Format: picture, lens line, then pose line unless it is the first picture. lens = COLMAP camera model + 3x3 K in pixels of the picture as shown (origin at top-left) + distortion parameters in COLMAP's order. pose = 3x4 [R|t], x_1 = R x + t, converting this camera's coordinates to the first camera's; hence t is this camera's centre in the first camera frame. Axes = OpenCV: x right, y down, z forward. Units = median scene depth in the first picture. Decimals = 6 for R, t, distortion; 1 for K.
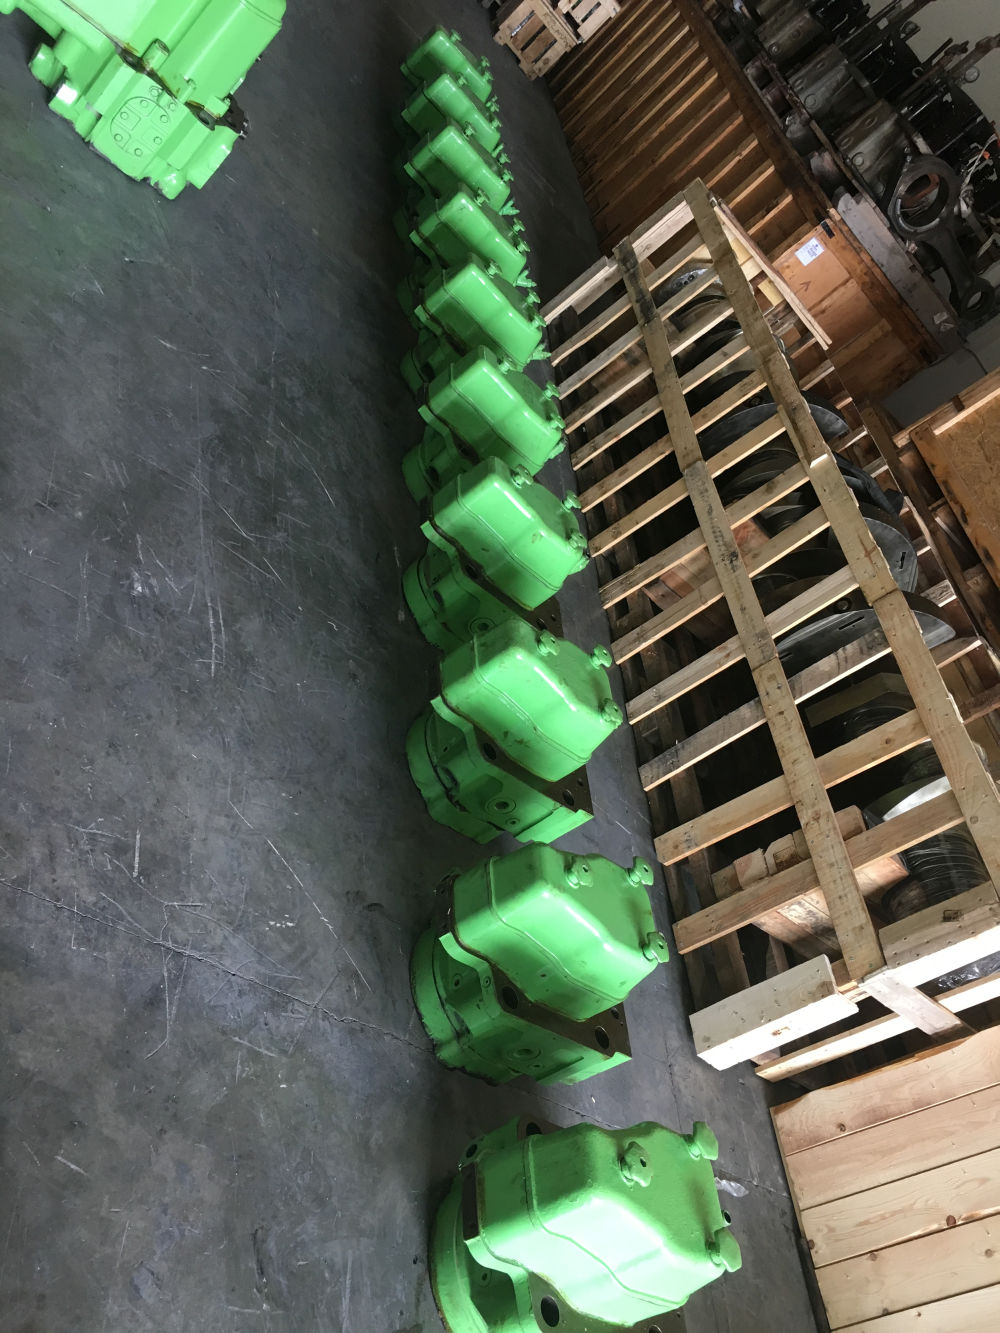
lens RADIAL K [[1144.8, 0, 500.0], [0, 1144.8, 666.5], [0, 0, 1]] dist [0.082442, -0.124259]
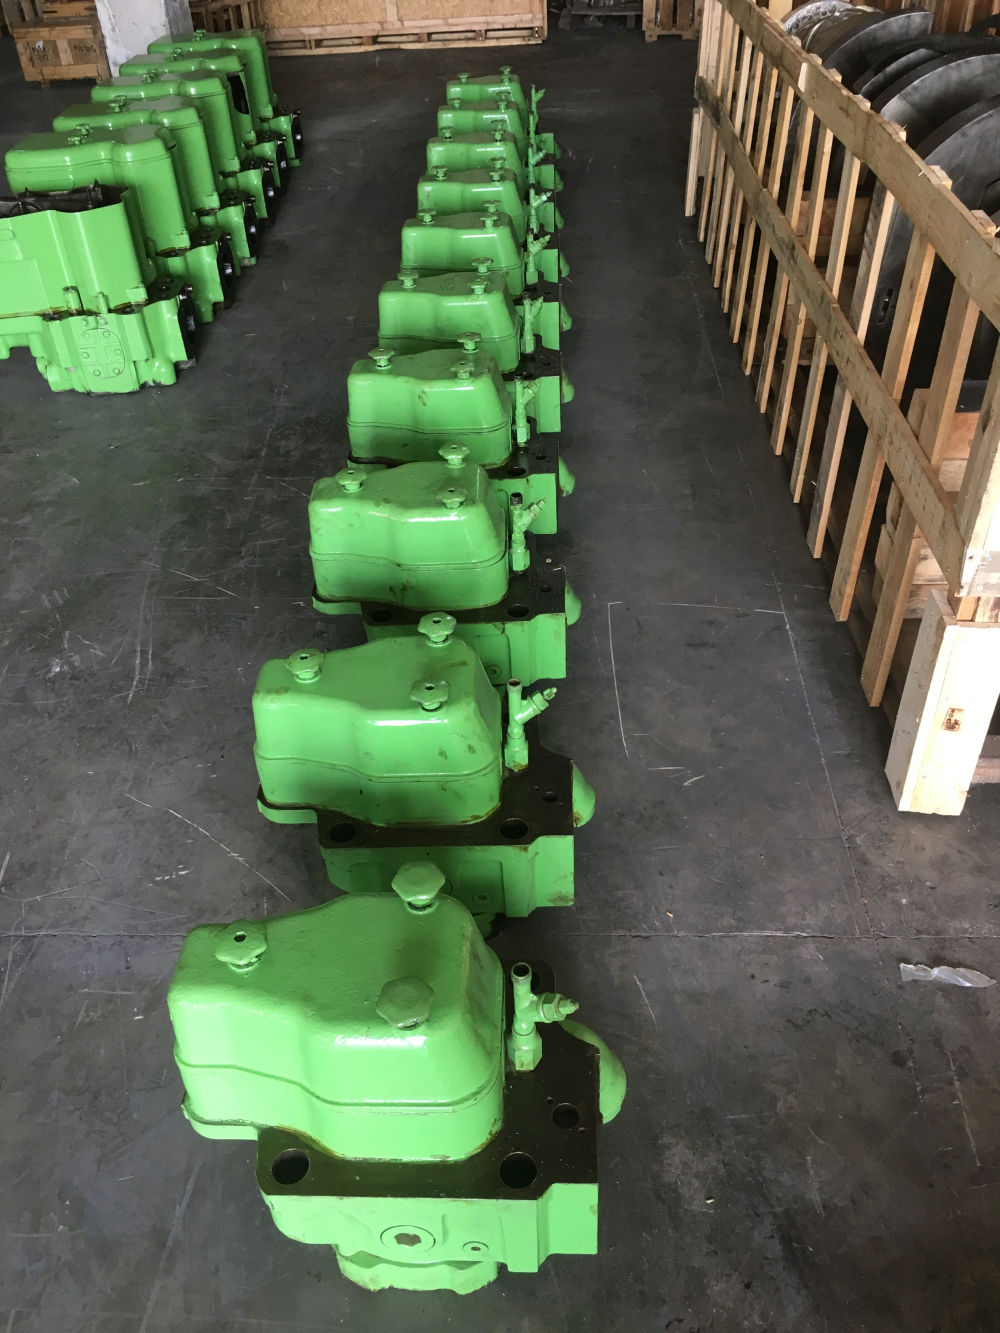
lens RADIAL K [[1144.8, 0, 500.0], [0, 1144.8, 666.5], [0, 0, 1]] dist [0.082442, -0.124259]
pose [[0.646354, -0.541309, -0.537783, 0.603309], [0.466928, 0.838018, -0.282318, 0.475636], [0.603493, -0.068629, 0.794409, 0.402167]]
